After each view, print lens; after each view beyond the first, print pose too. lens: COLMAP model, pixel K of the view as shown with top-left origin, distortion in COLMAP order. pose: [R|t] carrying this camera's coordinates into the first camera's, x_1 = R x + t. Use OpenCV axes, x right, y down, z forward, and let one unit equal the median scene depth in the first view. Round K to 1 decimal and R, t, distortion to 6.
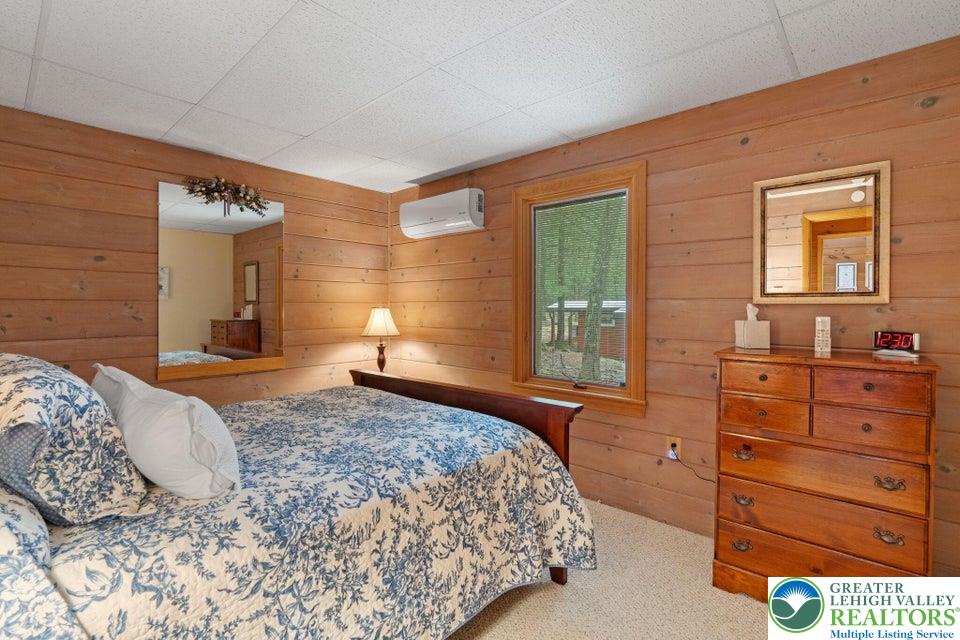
lens RADIAL K [[447.5, 0, 480.0], [0, 447.5, 320.0], [0, 0, 1]] dist [-0.000354, 0.000501]
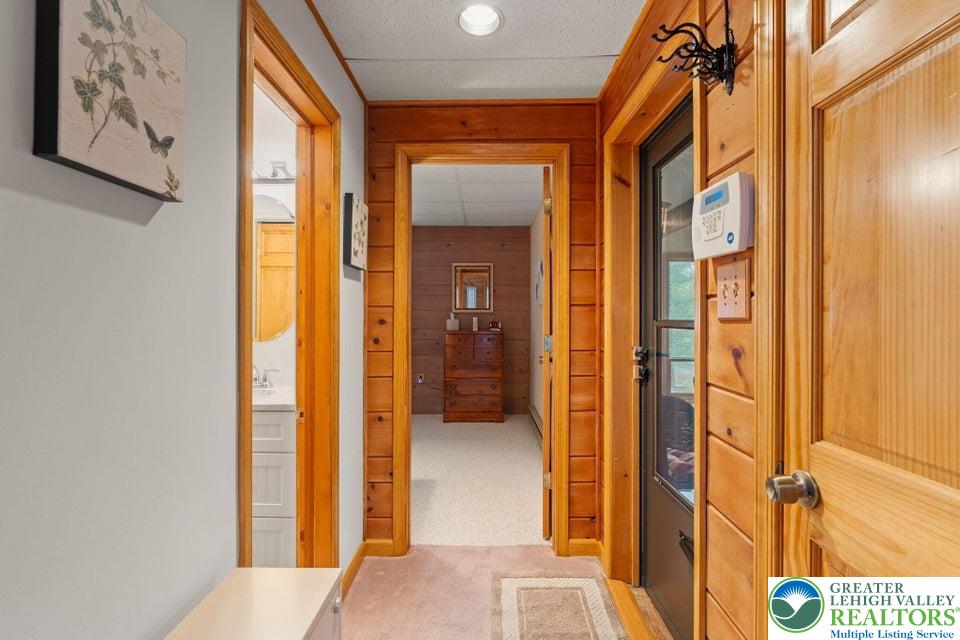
lens RADIAL K [[447.5, 0, 480.0], [0, 447.5, 320.0], [0, 0, 1]] dist [-0.000354, 0.000501]
pose [[0.754946, 0.001222, 0.655786, -0.904513], [0.010717, 0.999842, -0.014200, 0.042664], [-0.655700, 0.017748, 0.754813, -0.972113]]
